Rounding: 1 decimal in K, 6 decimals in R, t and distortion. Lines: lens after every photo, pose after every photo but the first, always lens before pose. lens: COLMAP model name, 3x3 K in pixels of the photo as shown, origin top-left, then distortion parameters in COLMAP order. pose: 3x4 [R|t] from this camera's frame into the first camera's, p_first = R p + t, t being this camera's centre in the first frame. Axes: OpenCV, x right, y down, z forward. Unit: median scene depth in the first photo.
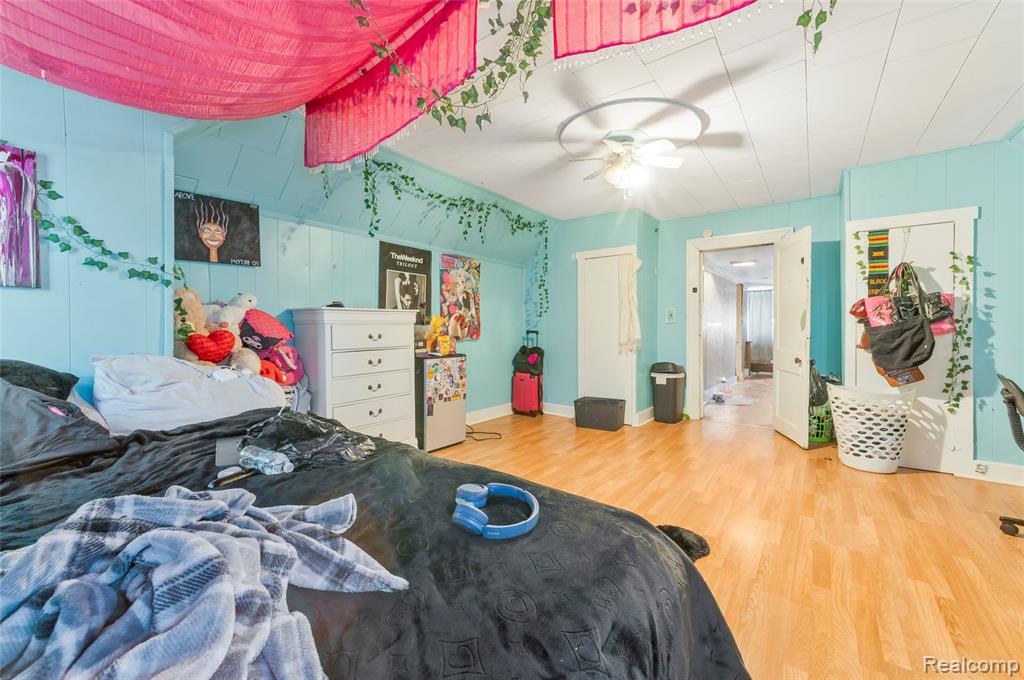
lens RADIAL K [[410.5, 0, 511.6], [0, 410.5, 330.4], [0, 0, 1]] dist [0.001712, 0.000027]
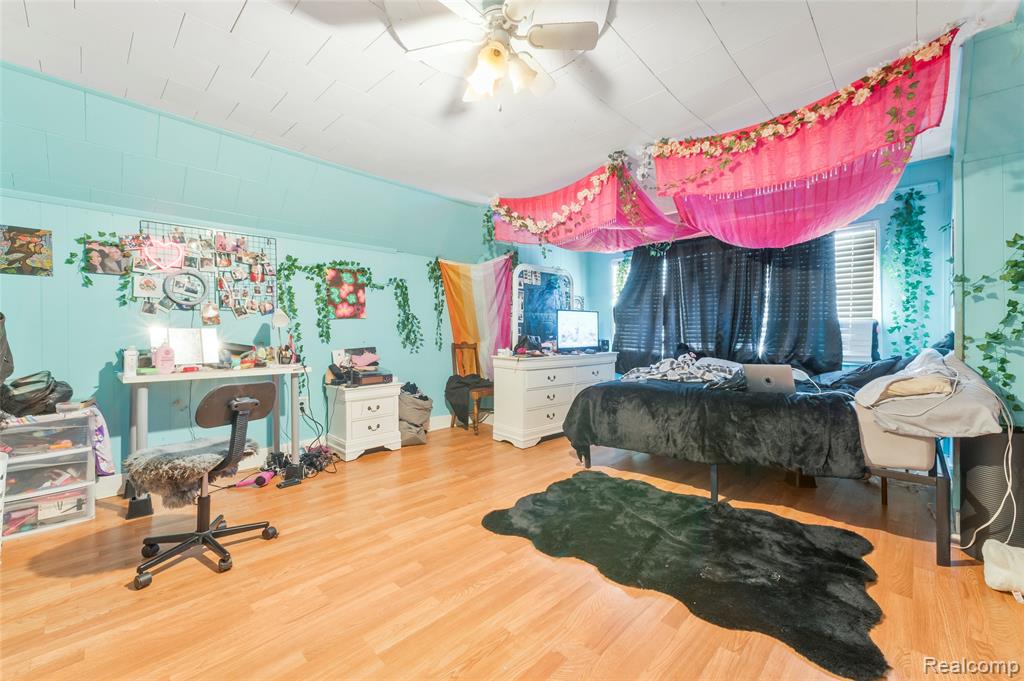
lens RADIAL K [[409.1, 0, 510.2], [0, 409.1, 336.0], [0, 0, 1]] dist [0.014246, 0.000065]
pose [[-0.989829, -0.001435, 0.142254, 0.133613], [0.000738, 0.999884, 0.015223, -0.003204], [-0.142259, 0.015173, -0.989713, 1.158156]]
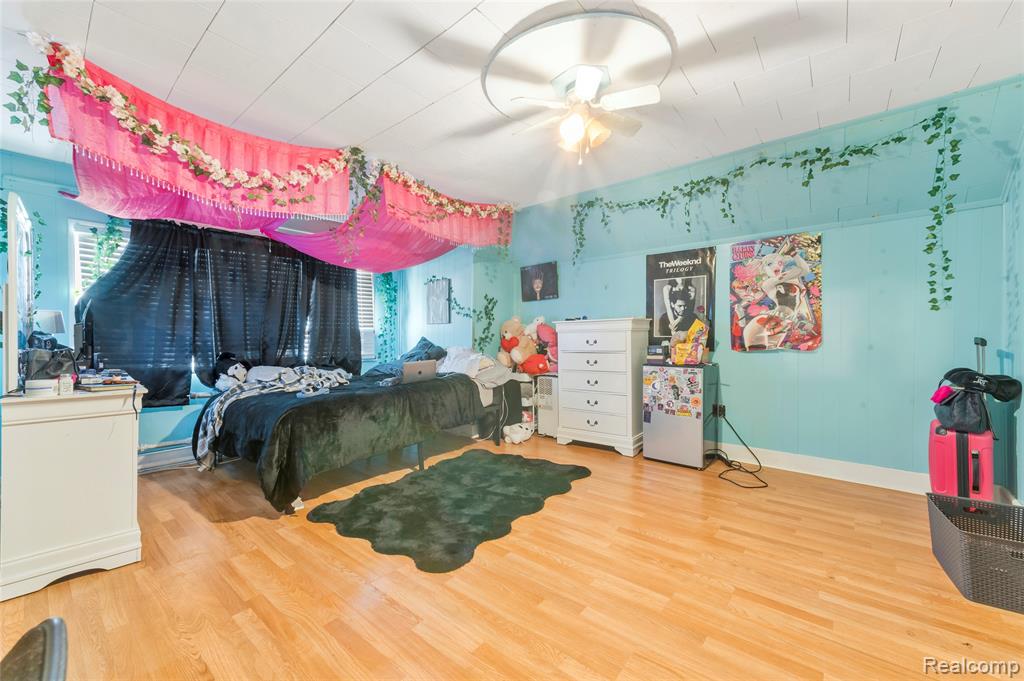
lens RADIAL K [[409.1, 0, 510.2], [0, 409.1, 336.0], [0, 0, 1]] dist [0.014246, 0.000065]
pose [[-0.060345, 0.001068, -0.998177, 0.760168], [0.001092, 0.999999, 0.001004, -0.004028], [0.998177, -0.001030, -0.060346, 0.672144]]
